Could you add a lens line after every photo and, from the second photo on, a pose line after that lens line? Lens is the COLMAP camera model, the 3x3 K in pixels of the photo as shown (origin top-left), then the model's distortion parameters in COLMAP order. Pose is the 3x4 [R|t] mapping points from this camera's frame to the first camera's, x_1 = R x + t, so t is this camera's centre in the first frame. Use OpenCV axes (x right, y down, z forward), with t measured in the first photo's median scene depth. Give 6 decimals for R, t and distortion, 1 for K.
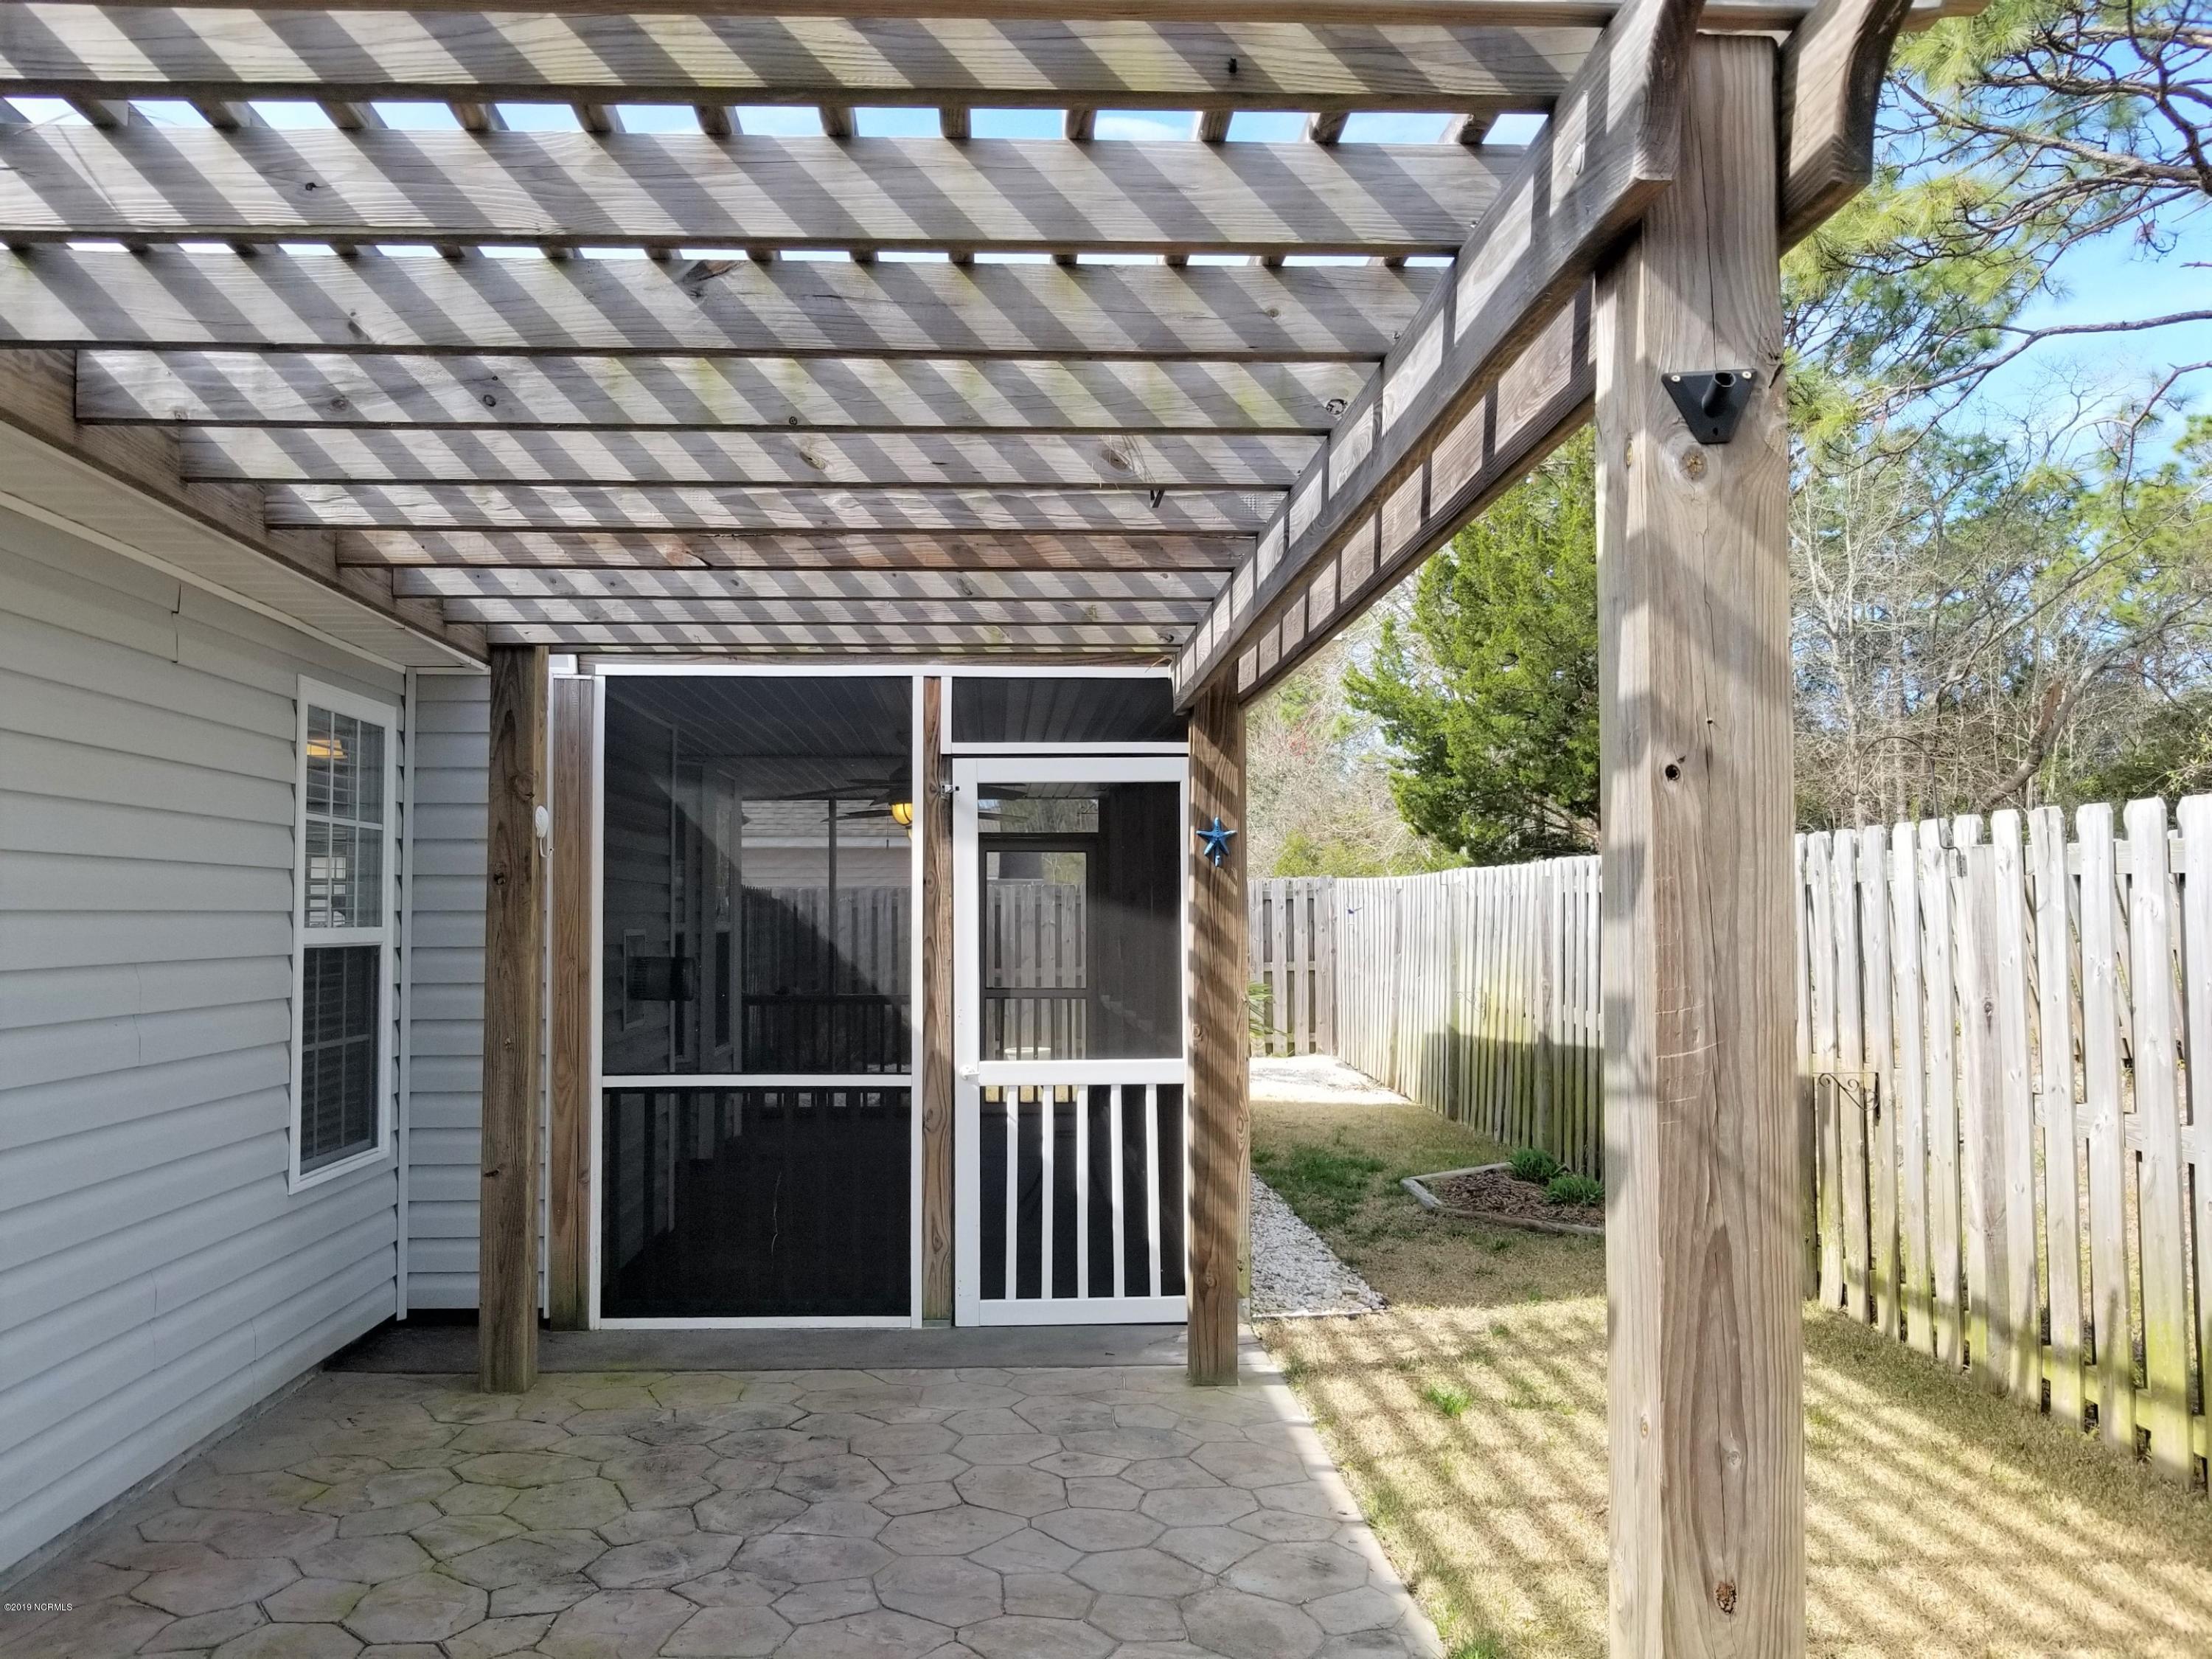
lens RADIAL K [[1770.0, 0, 1079.3], [0, 1770.0, 833.9], [0, 0, 1]] dist [-0.007499, -0.004648]
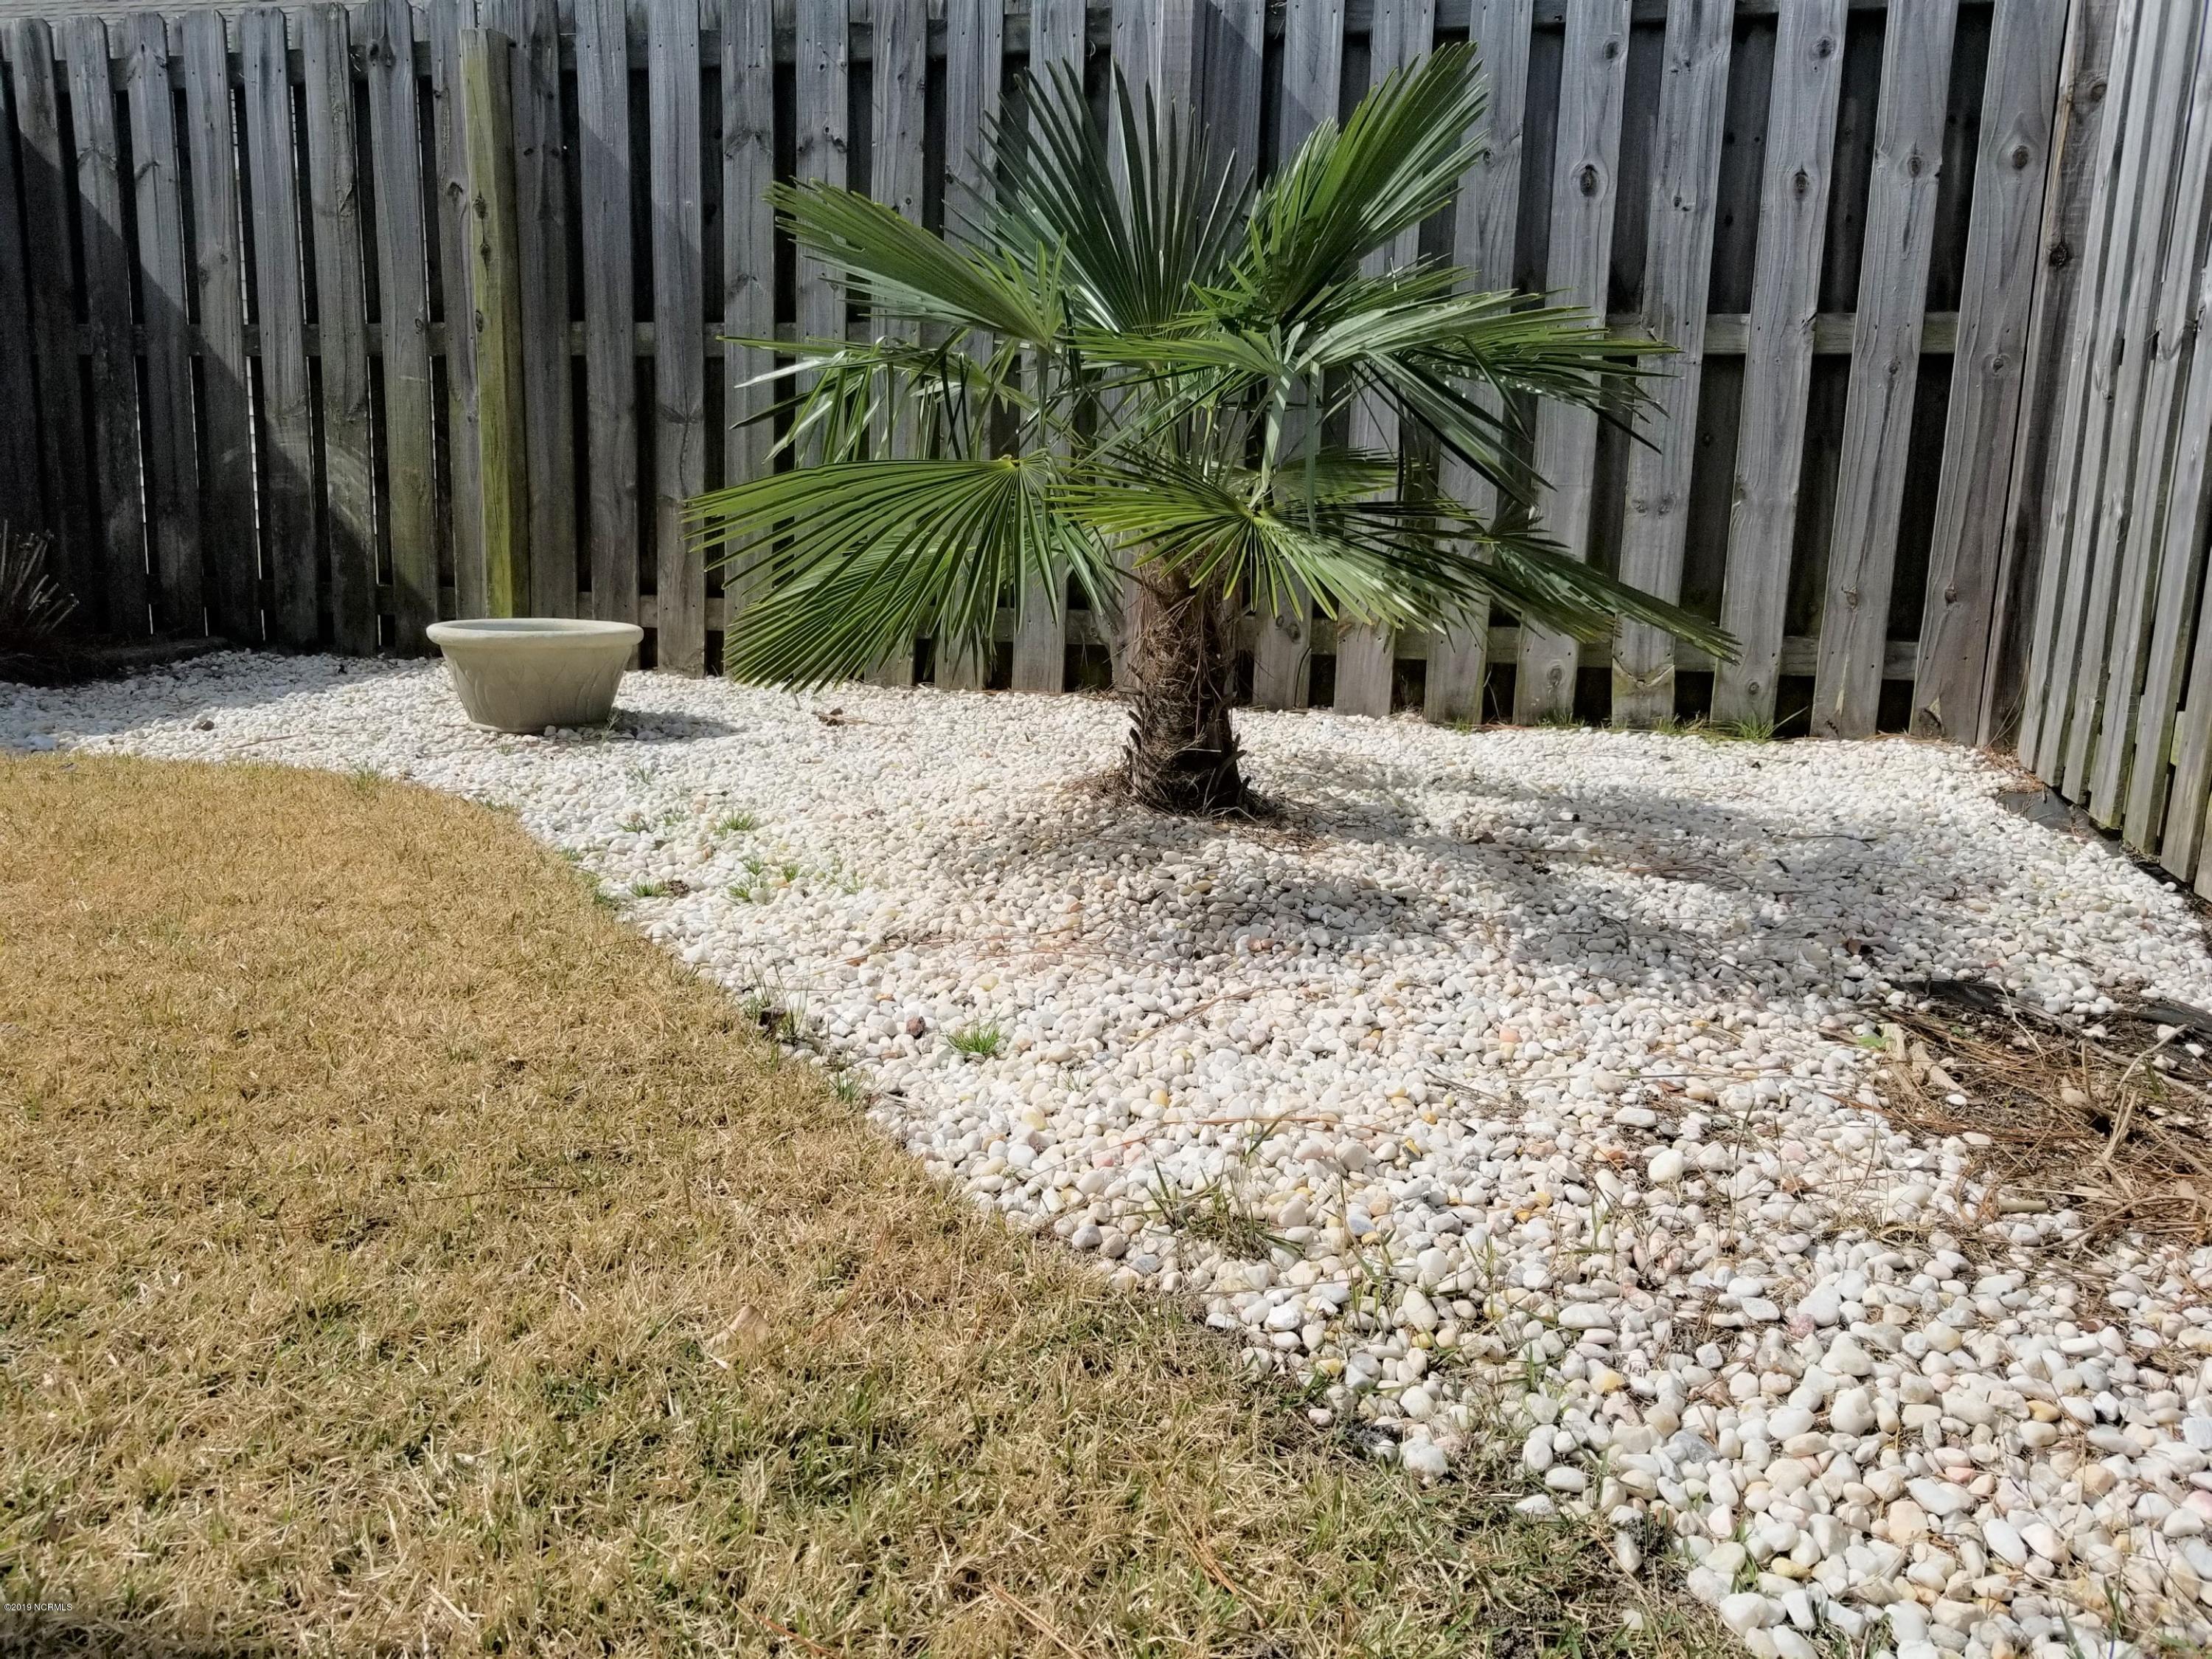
lens RADIAL K [[1819.8, 0, 1111.2], [0, 1819.8, 856.0], [0, 0, 1]] dist [0.010321, -0.019455]
pose [[0.949872, 0.096490, -0.297377, 0.380489], [-0.025767, 0.972108, 0.233115, 0.309920], [0.311575, -0.213767, 0.925864, 2.644052]]
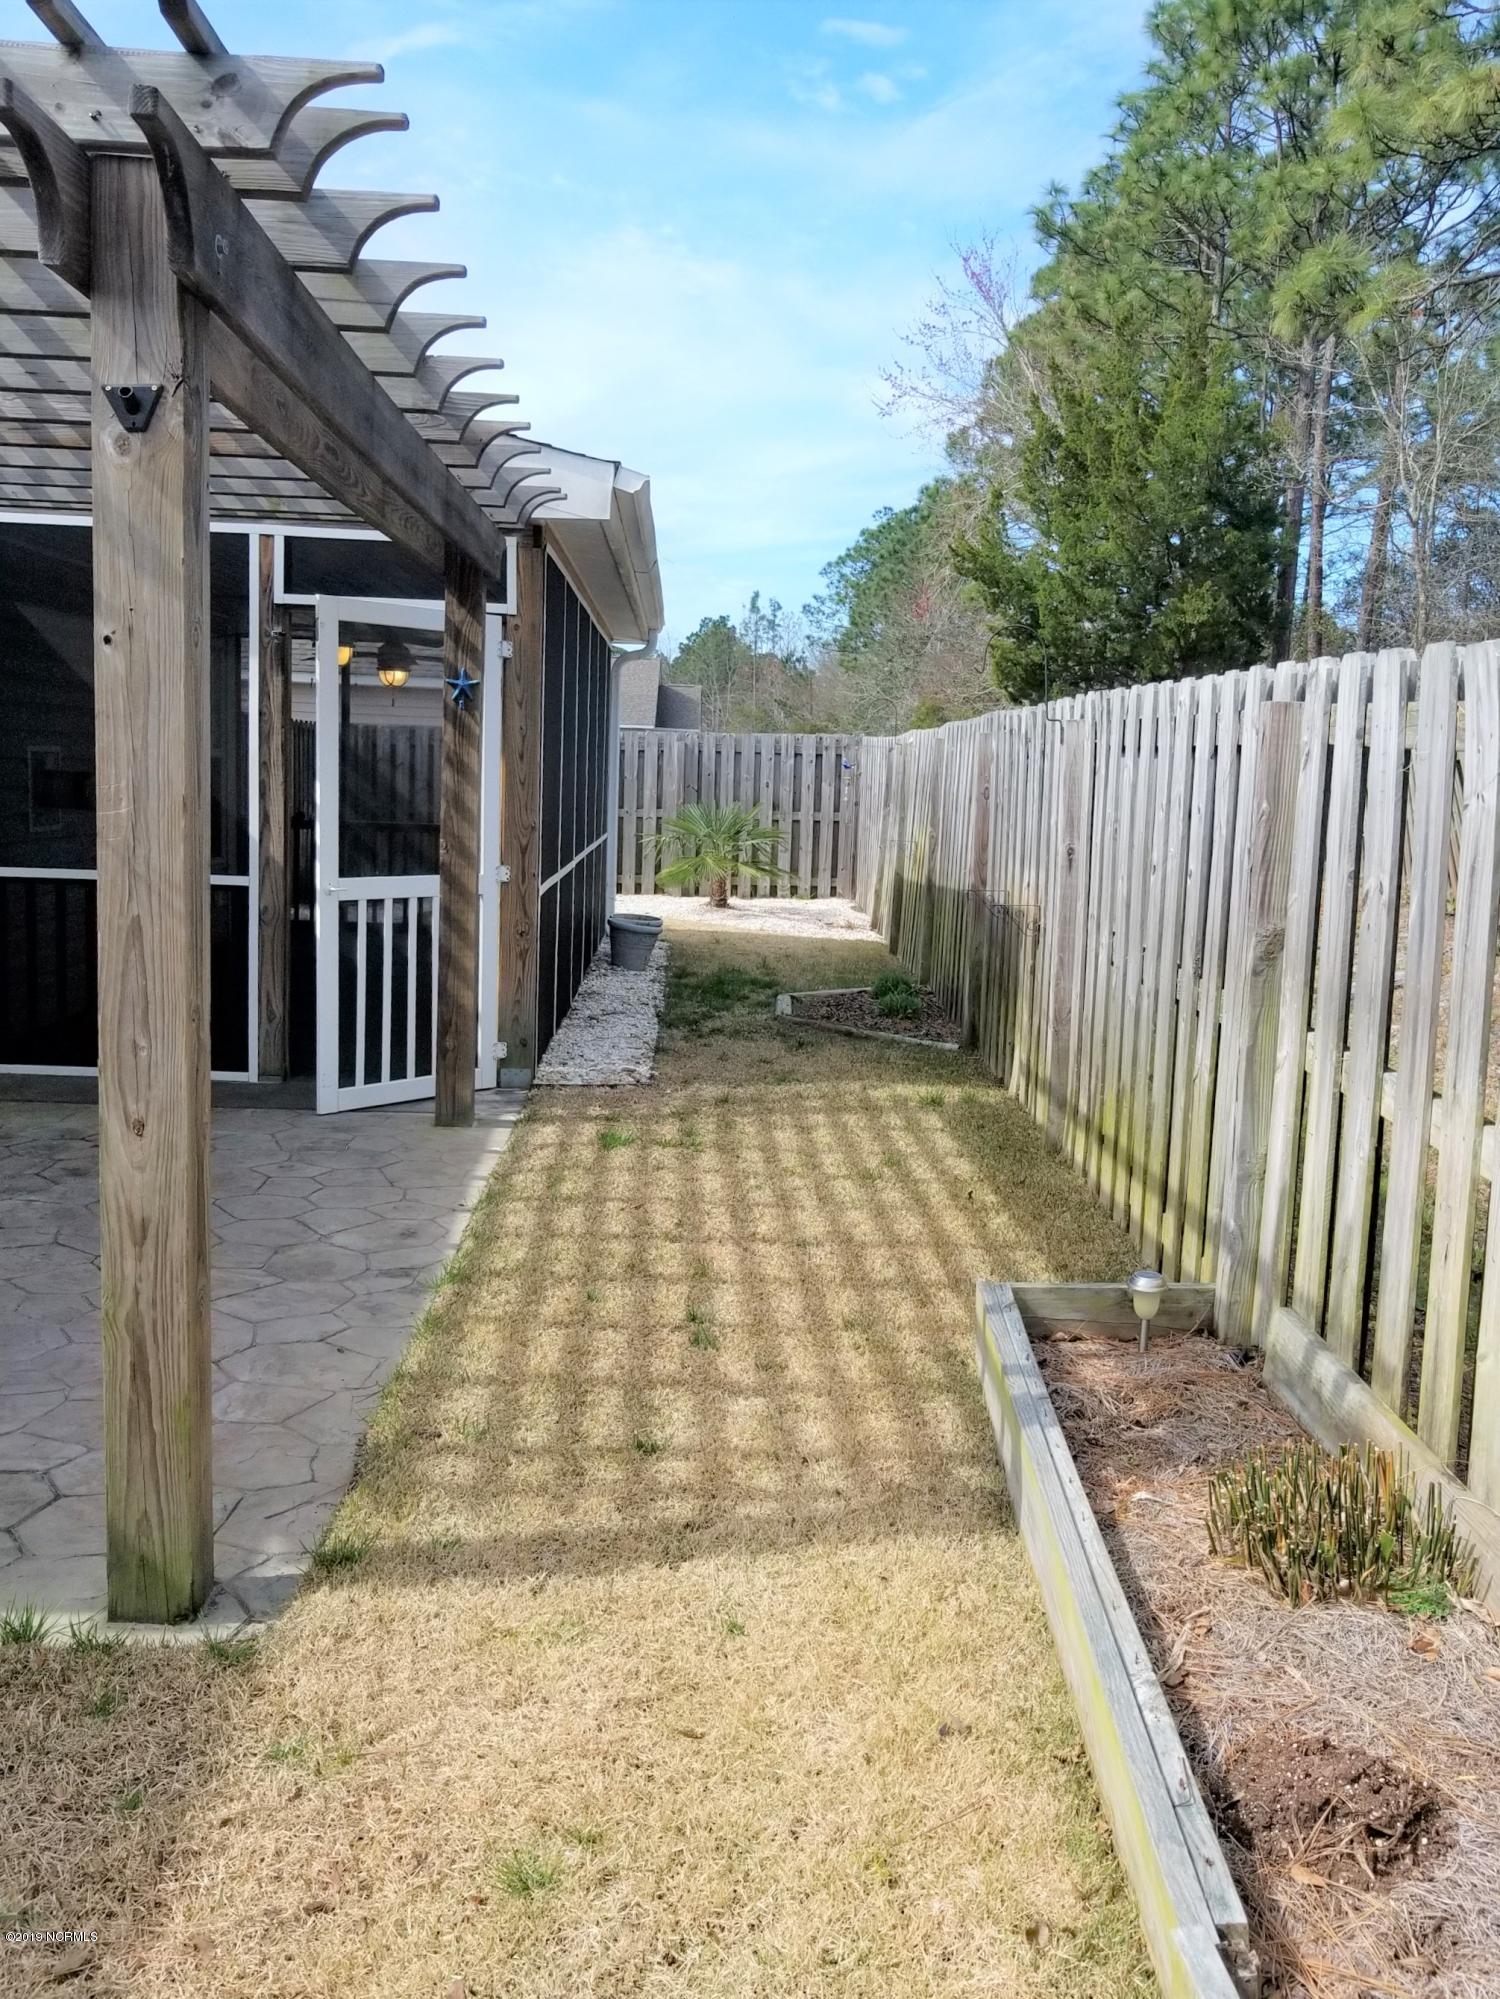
lens RADIAL K [[1716.2, 0, 810.6], [0, 1716.2, 995.2], [0, 0, 1]] dist [0.001291, -0.024971]
pose [[0.998773, 0.037965, 0.031799, 0.304541], [-0.042964, 0.983610, 0.175113, -0.005576], [-0.024630, -0.176264, 0.984035, -0.204447]]
